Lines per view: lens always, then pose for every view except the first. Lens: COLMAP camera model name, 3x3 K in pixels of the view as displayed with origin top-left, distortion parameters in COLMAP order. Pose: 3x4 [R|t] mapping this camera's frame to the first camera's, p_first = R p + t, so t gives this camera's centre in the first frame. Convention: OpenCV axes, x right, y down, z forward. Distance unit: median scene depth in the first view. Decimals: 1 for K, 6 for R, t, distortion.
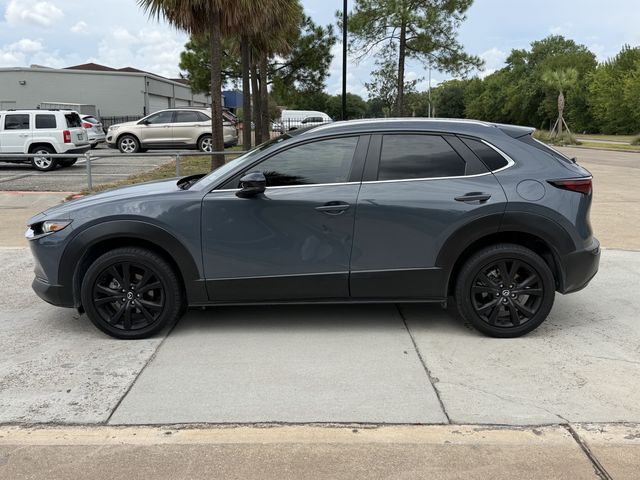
lens RADIAL K [[669.9, 0, 320.8], [0, 669.9, 206.9], [0, 0, 1]] dist [0.010187, 0.010174]
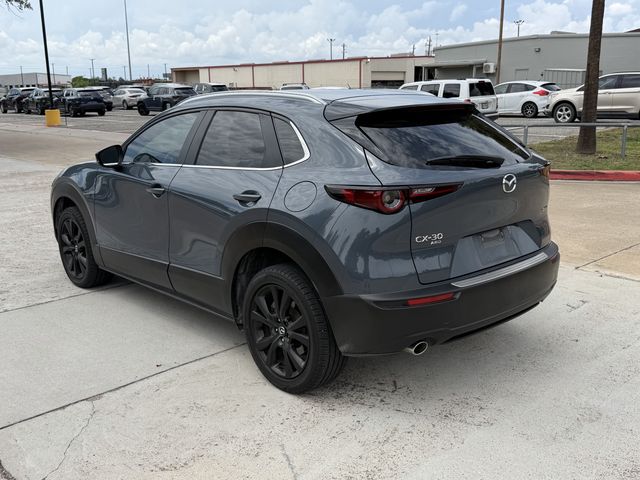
lens RADIAL K [[646.1, 0, 344.0], [0, 646.1, 241.8], [0, 0, 1]] dist [0.033616, 0.002364]
pose [[0.677394, 0.159116, -0.718206, 0.194564], [-0.081103, 0.986529, 0.142068, -0.018140], [0.731136, -0.037987, 0.681173, 0.133883]]
